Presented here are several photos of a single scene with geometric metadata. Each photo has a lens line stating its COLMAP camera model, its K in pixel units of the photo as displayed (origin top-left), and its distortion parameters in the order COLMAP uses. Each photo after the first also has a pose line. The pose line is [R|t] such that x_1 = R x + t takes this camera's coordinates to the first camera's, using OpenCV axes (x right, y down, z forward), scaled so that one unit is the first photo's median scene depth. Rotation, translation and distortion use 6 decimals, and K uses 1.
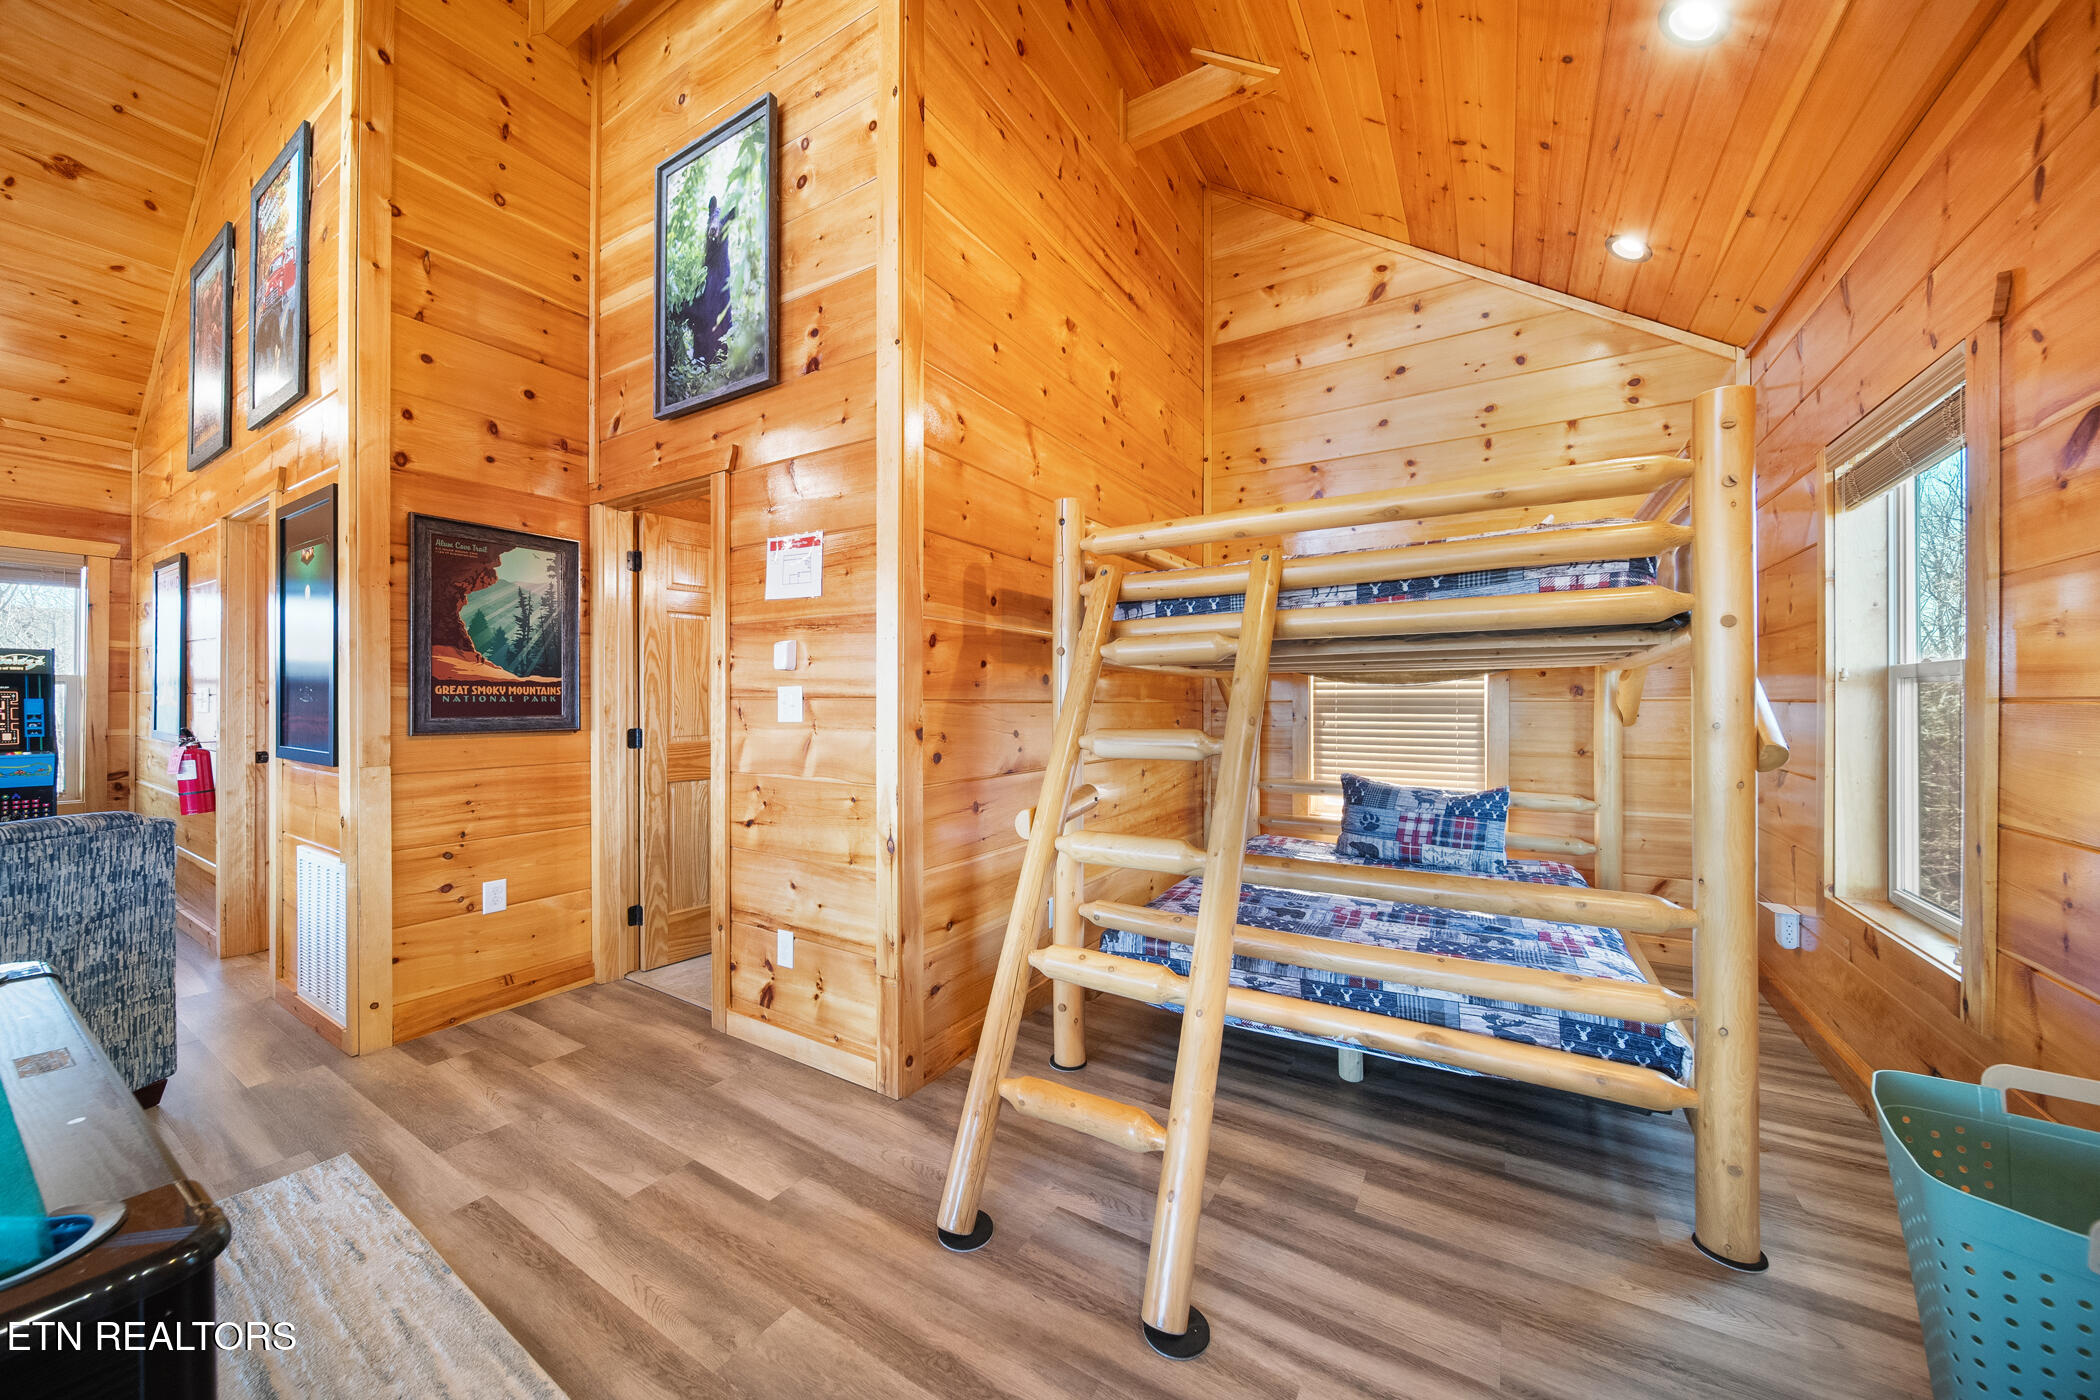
lens RADIAL K [[744.3, 0, 1042.9], [0, 744.3, 699.3], [0, 0, 1]] dist [-0.001469, -0.001614]
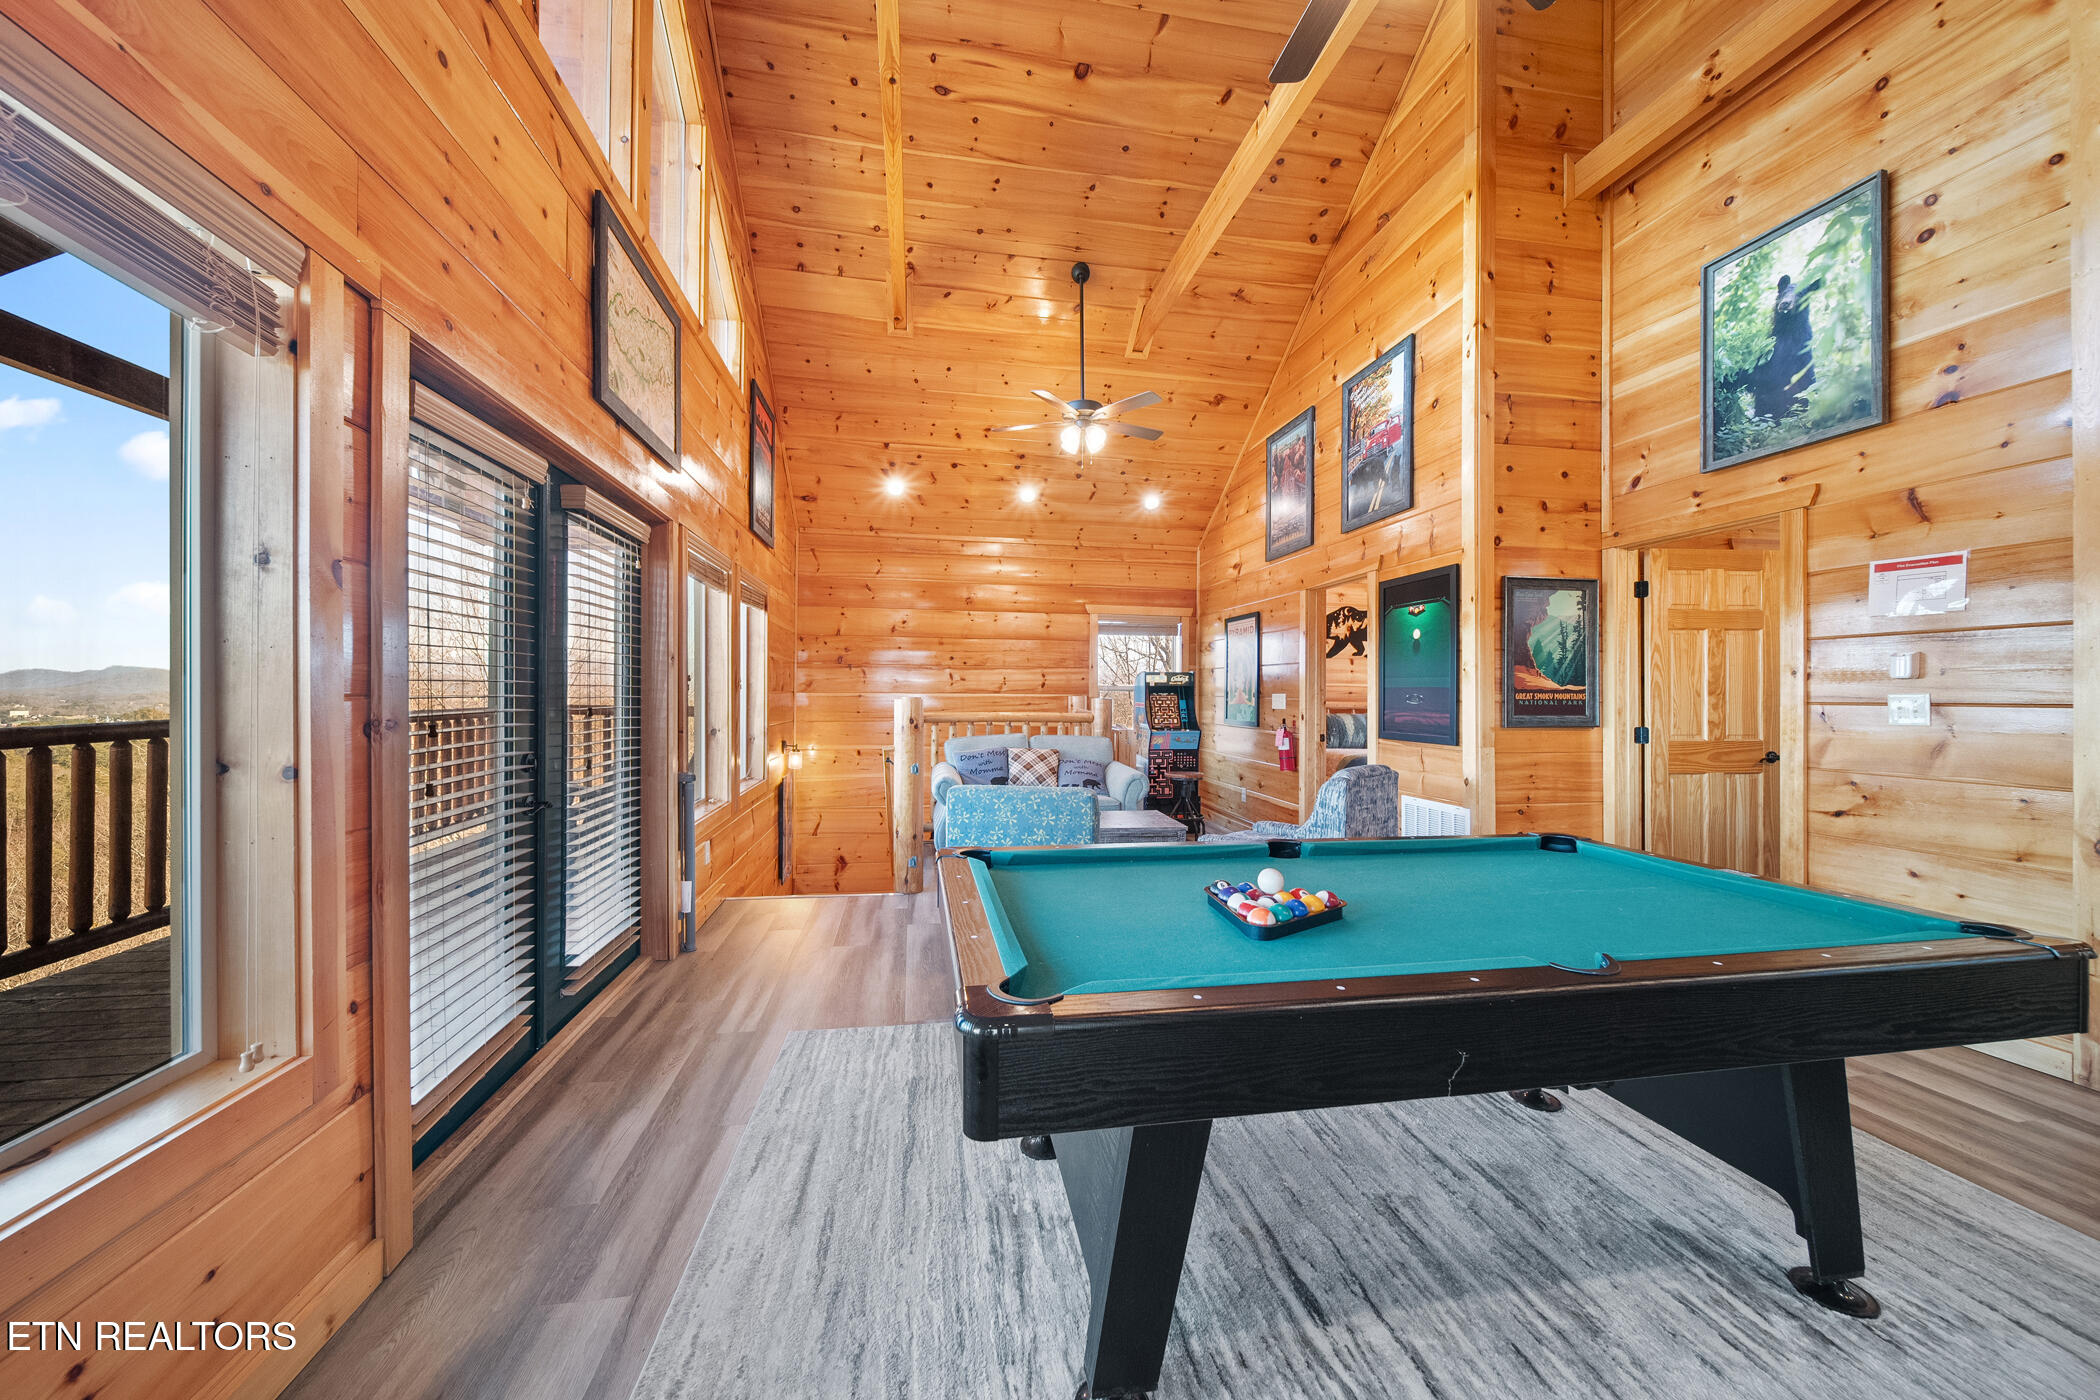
lens RADIAL K [[744.3, 0, 1043.5], [0, 744.3, 696.5], [0, 0, 1]] dist [-0.001469, -0.001614]
pose [[0.665775, 0.000598, -0.746152, -0.341039], [-0.002546, 0.999996, -0.001470, -0.007464], [0.746148, 0.002878, 0.665774, -0.632400]]
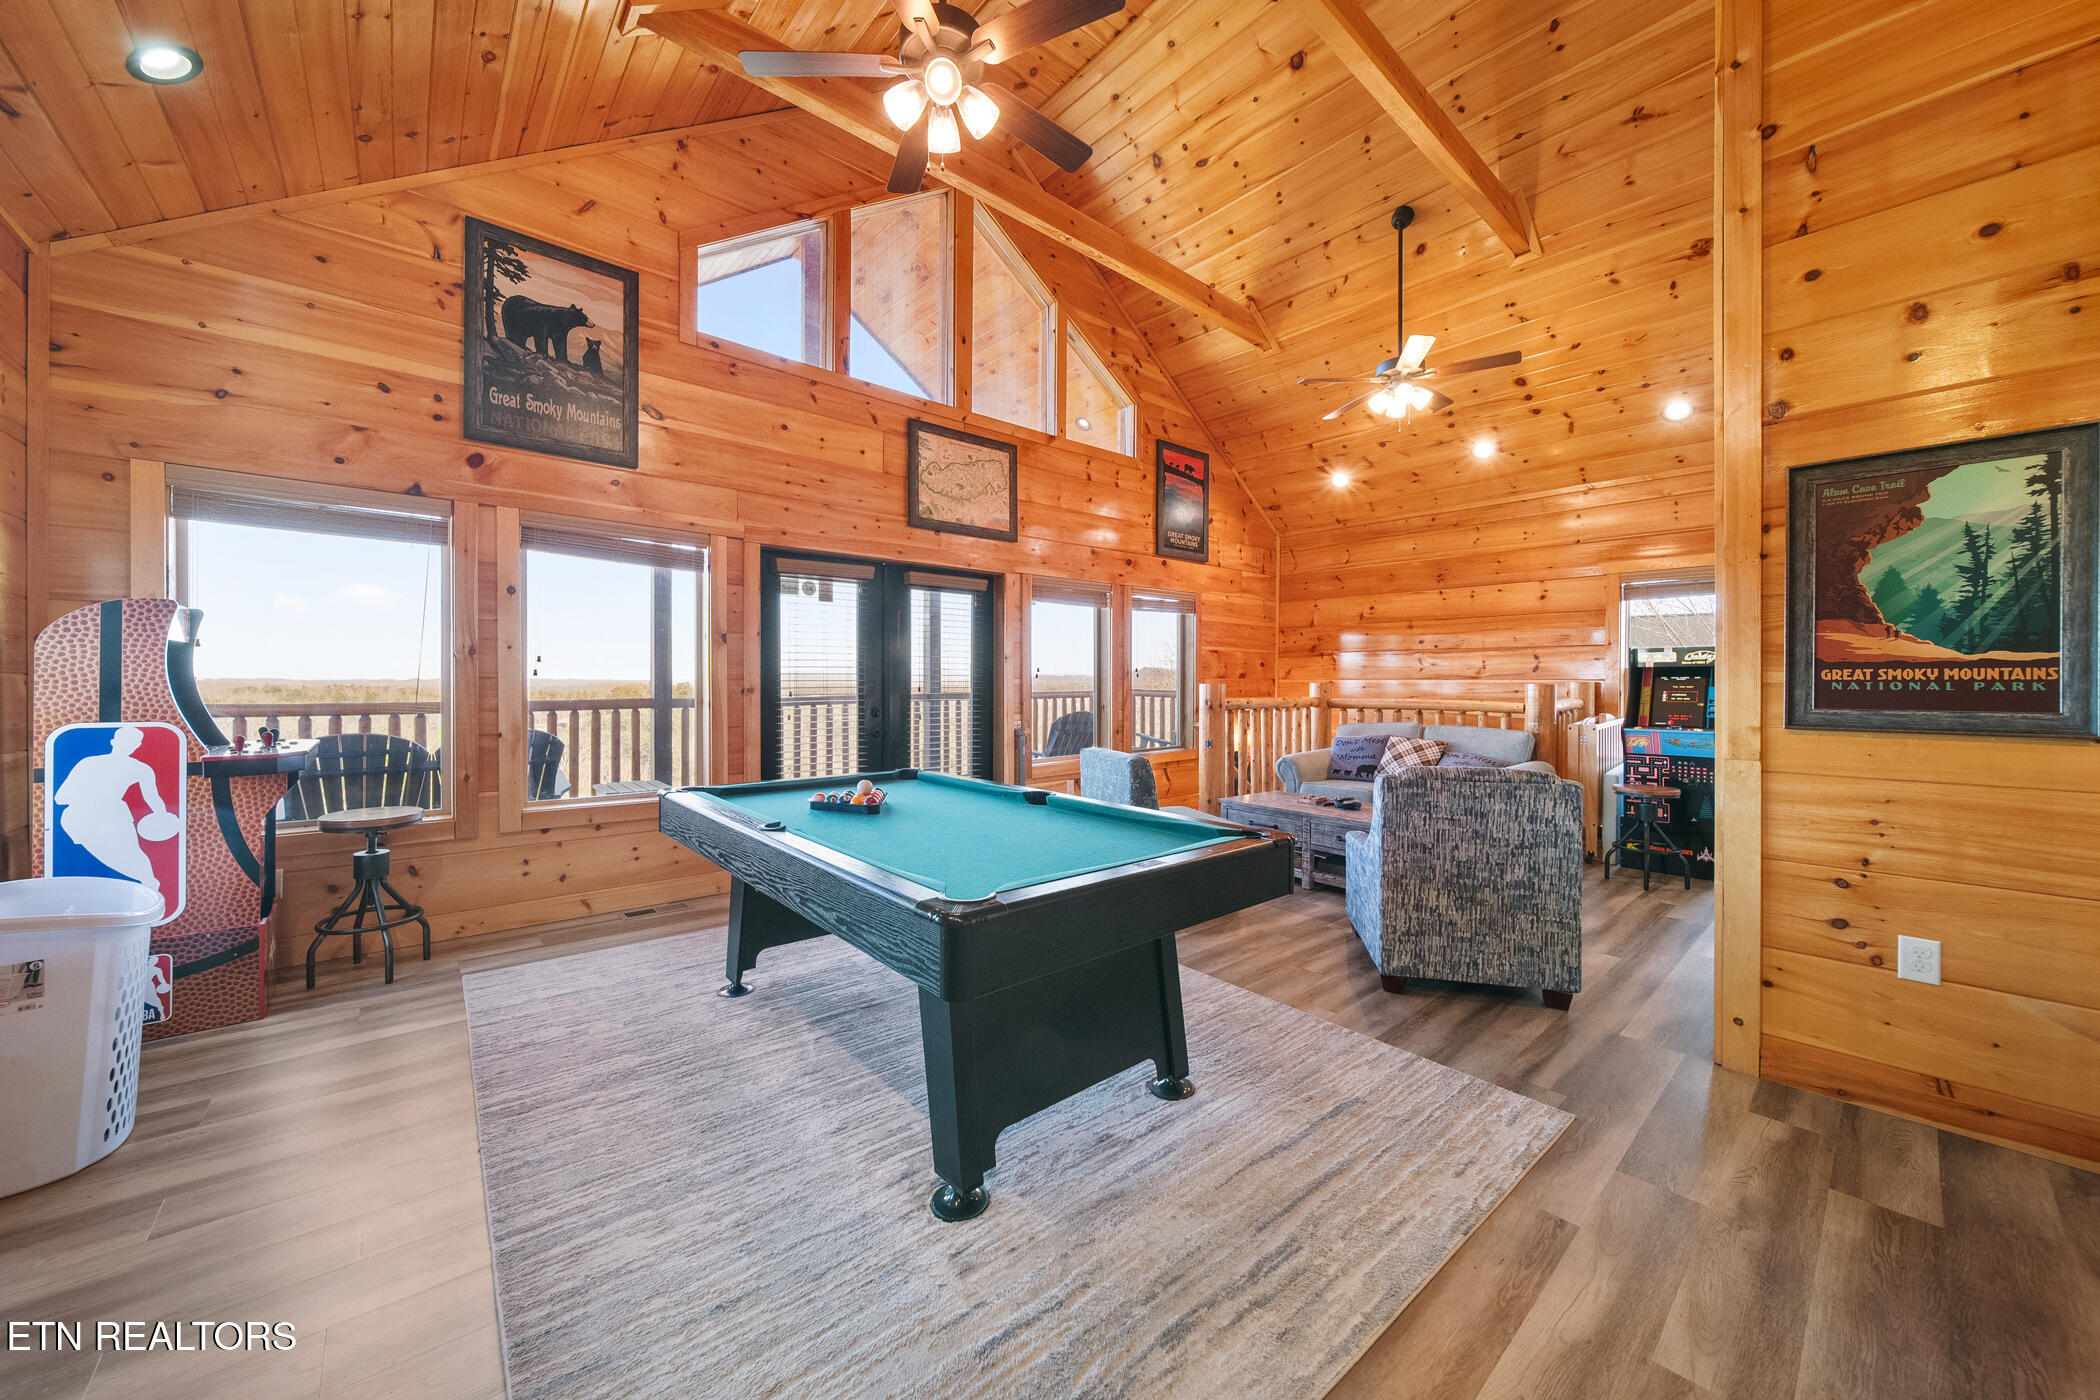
lens RADIAL K [[744.3, 0, 1041.6], [0, 744.3, 686.0], [0, 0, 1]] dist [-0.001469, -0.001614]
pose [[-0.298263, -0.000385, -0.954484, 0.208972], [-0.003647, 0.999993, 0.000736, 0.002035], [0.954477, 0.003701, -0.298263, 0.414913]]
